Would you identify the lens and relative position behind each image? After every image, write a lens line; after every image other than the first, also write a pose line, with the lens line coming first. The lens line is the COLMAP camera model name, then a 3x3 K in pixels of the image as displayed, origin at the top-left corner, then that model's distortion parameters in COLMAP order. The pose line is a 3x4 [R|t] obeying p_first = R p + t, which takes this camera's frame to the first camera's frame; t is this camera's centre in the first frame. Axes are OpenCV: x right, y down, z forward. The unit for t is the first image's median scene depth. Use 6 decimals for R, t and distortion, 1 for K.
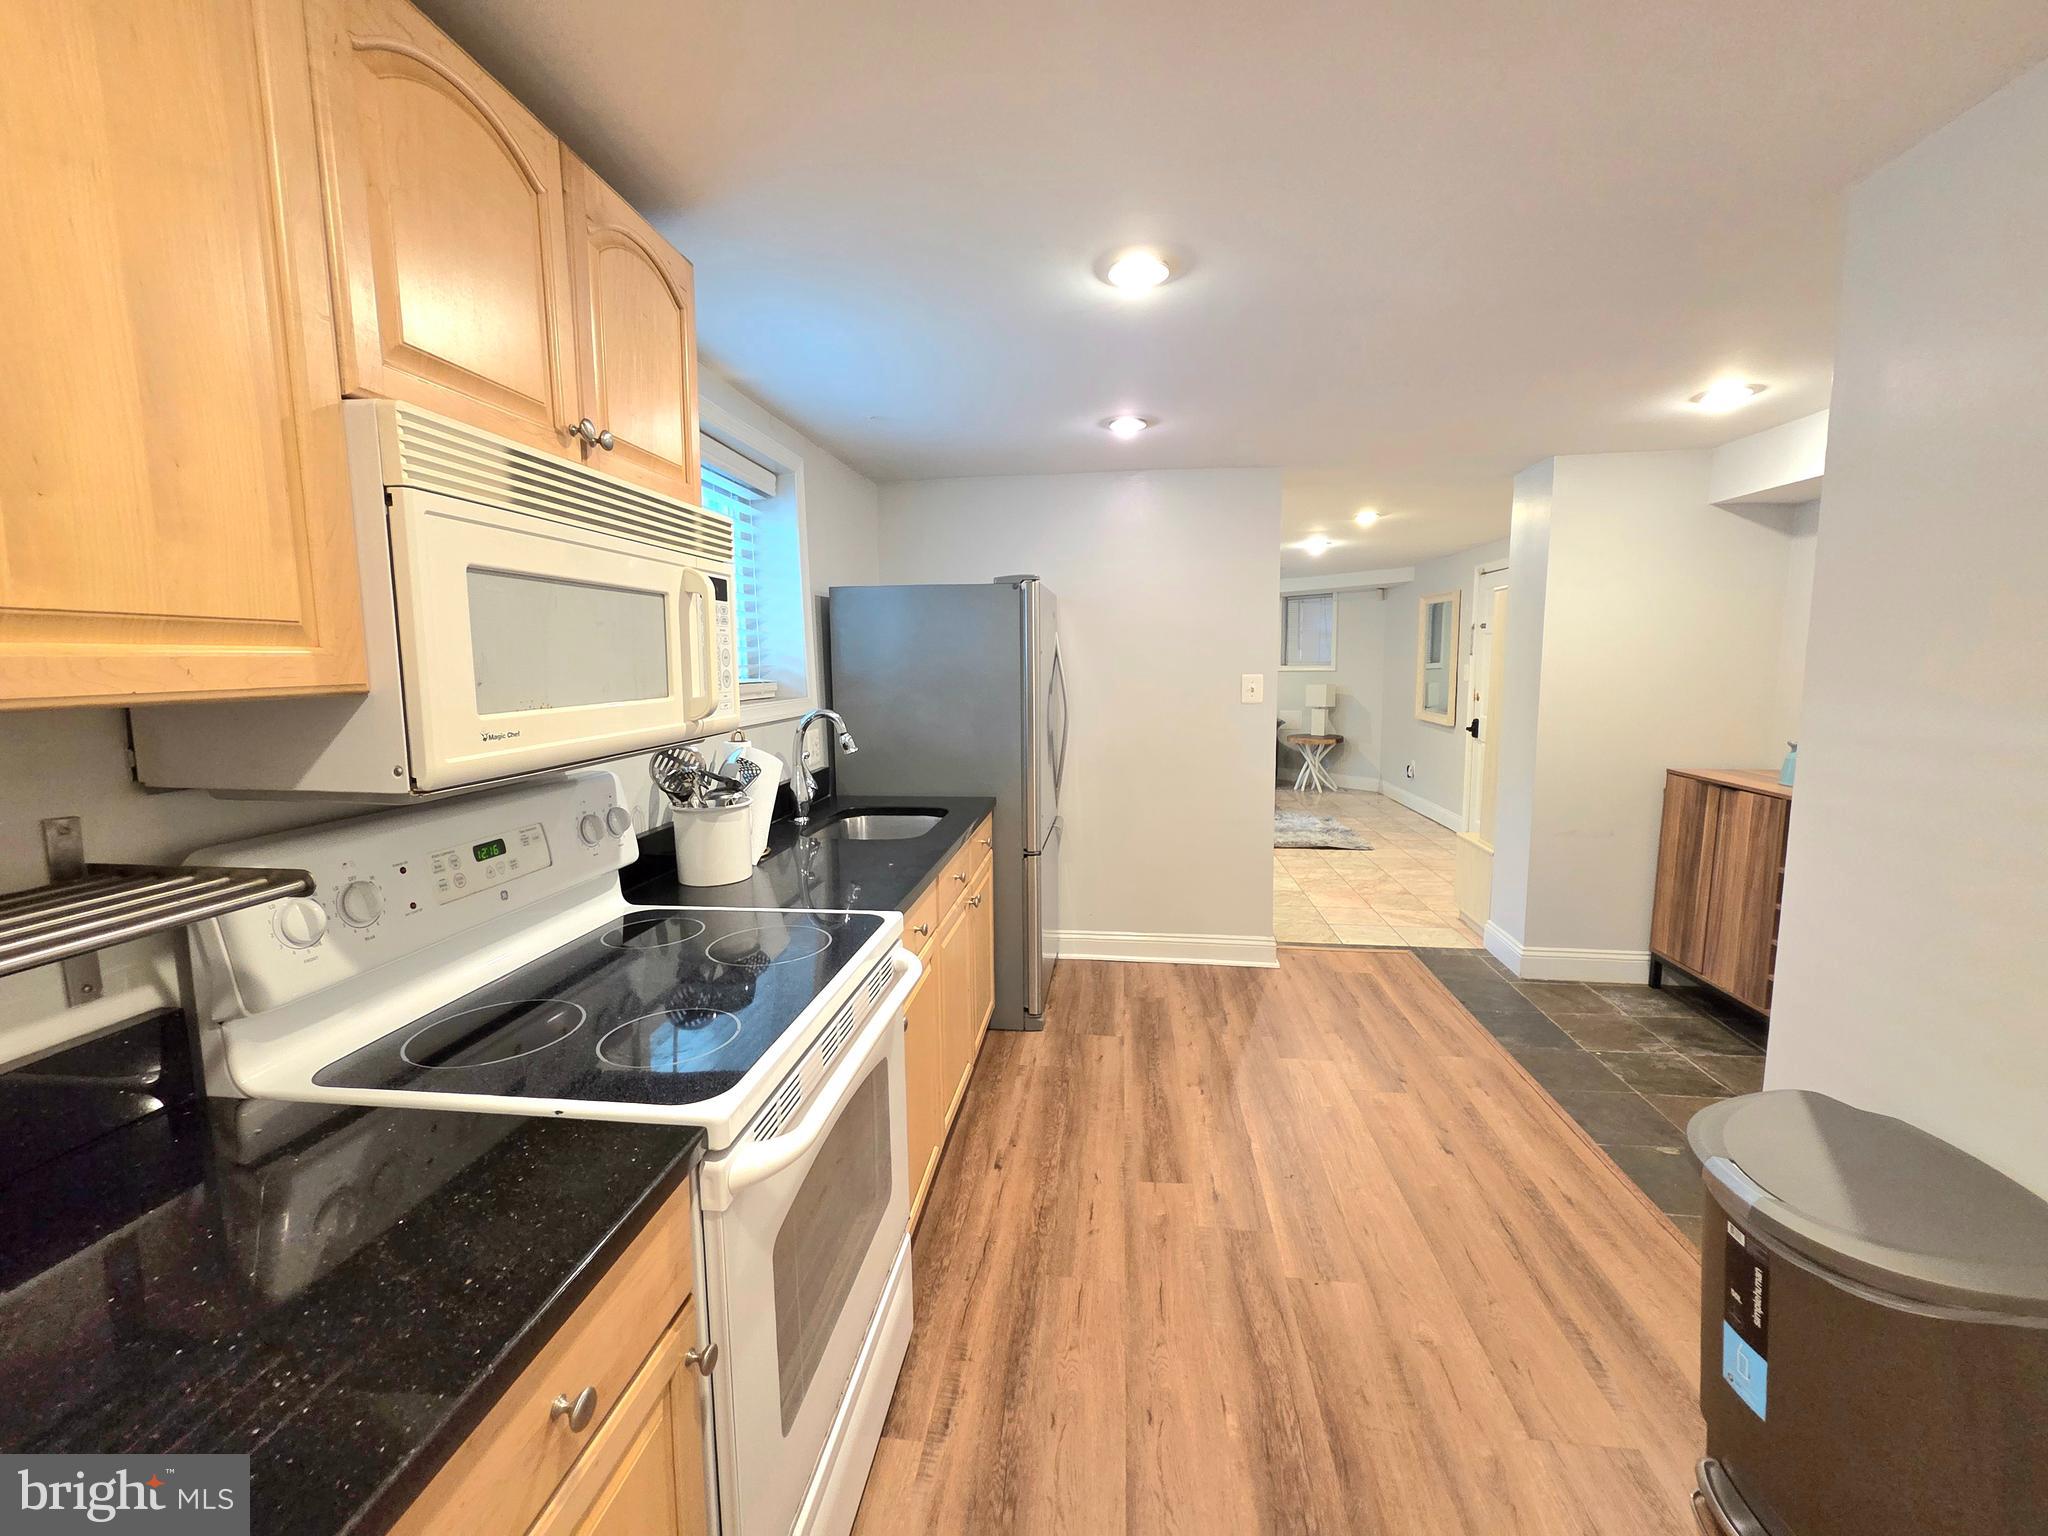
lens RADIAL K [[836.3, 0, 1015.9], [0, 836.3, 760.0], [0, 0, 1]] dist [0.005780, -0.001341]
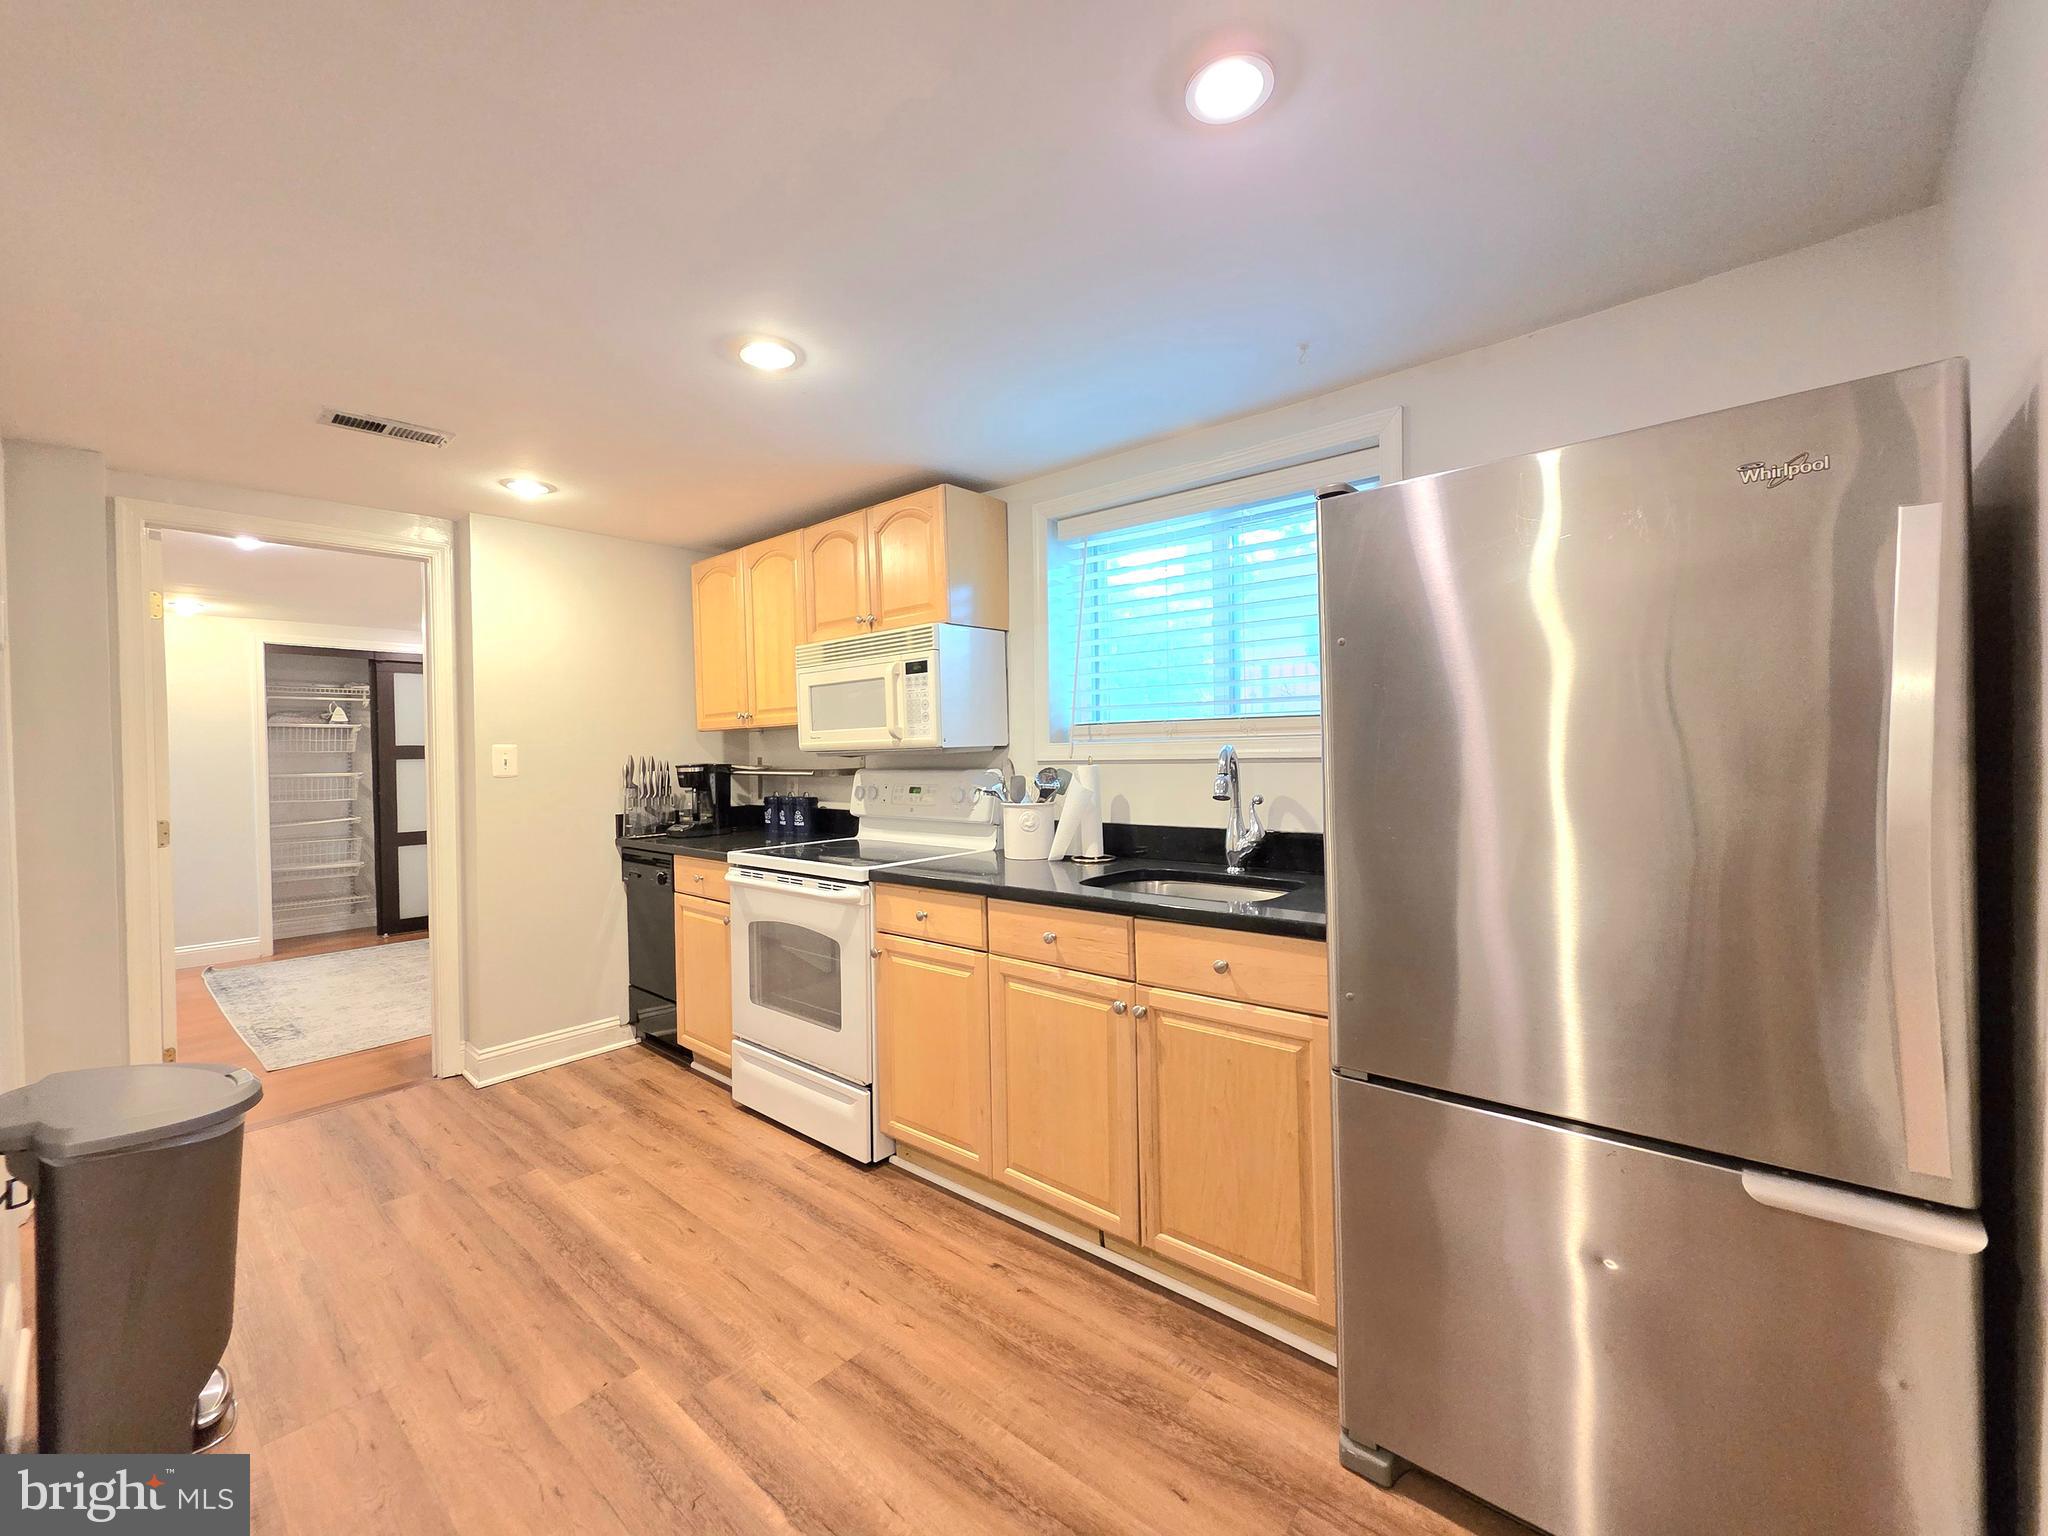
lens RADIAL K [[836.3, 0, 1018.0], [0, 836.3, 759.7], [0, 0, 1]] dist [0.005780, -0.001341]
pose [[-0.554808, 0.032900, -0.831328, 0.796148], [-0.071699, 0.993610, 0.087173, -0.139649], [0.828883, 0.107970, -0.548904, 1.698518]]
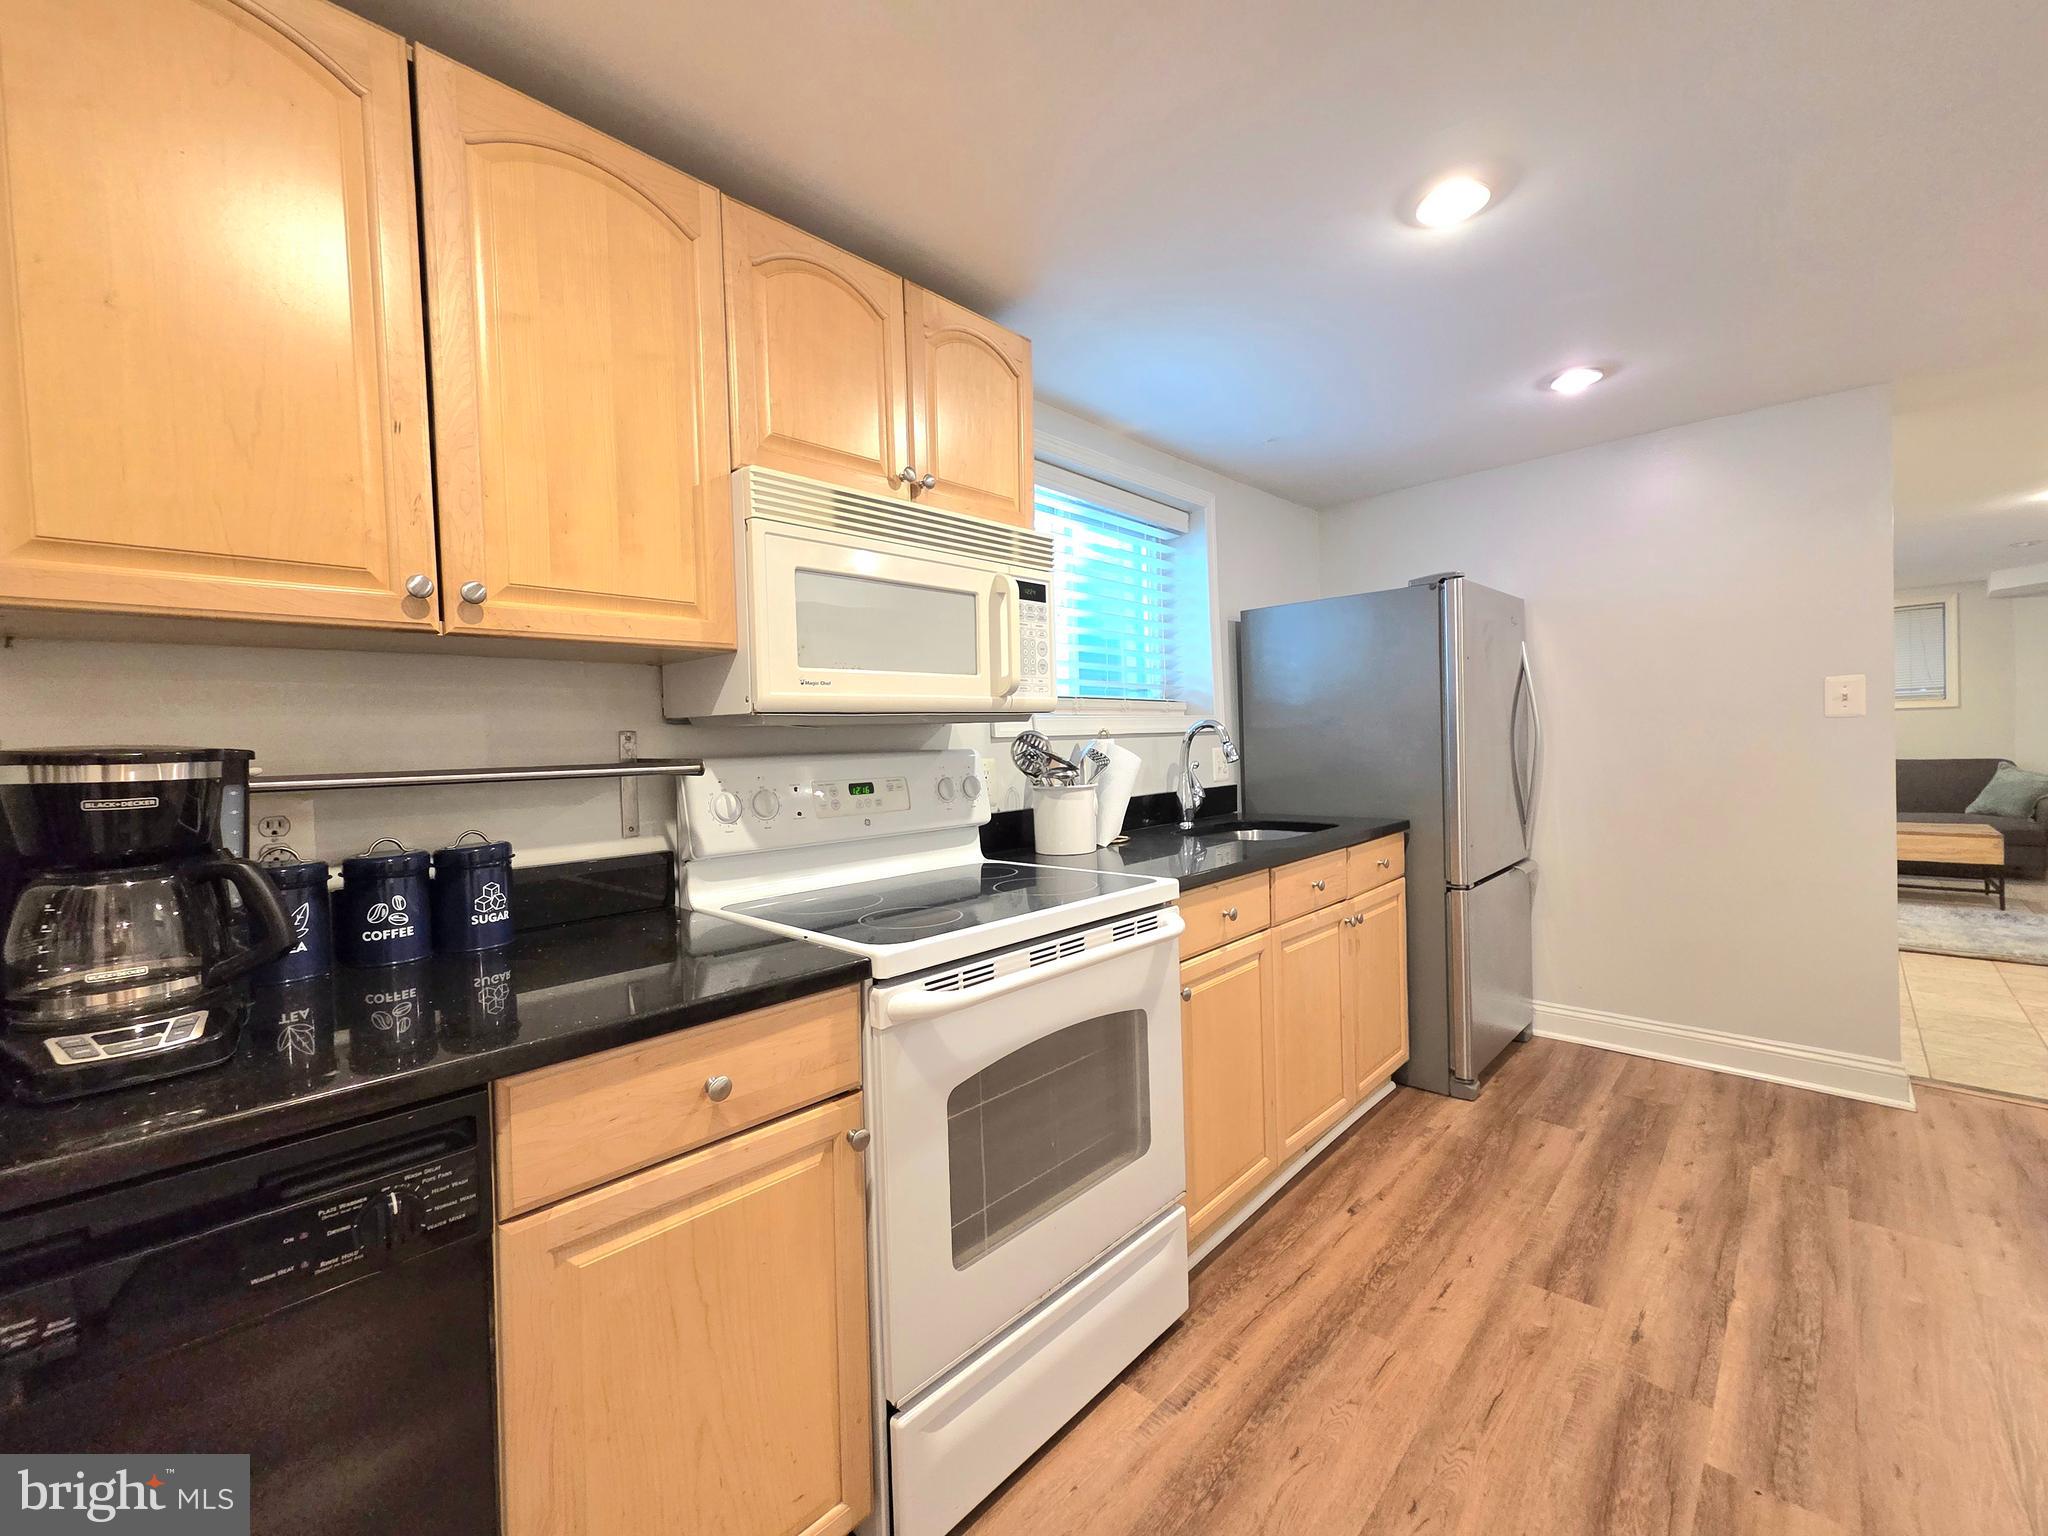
lens RADIAL K [[836.3, 0, 1015.7], [0, 836.3, 760.5], [0, 0, 1]] dist [0.005780, -0.001341]
pose [[0.799754, -0.000638, -0.600327, 0.271968], [-0.048549, 0.996655, -0.065736, 0.092903], [0.598361, 0.081718, 0.797048, 0.030337]]
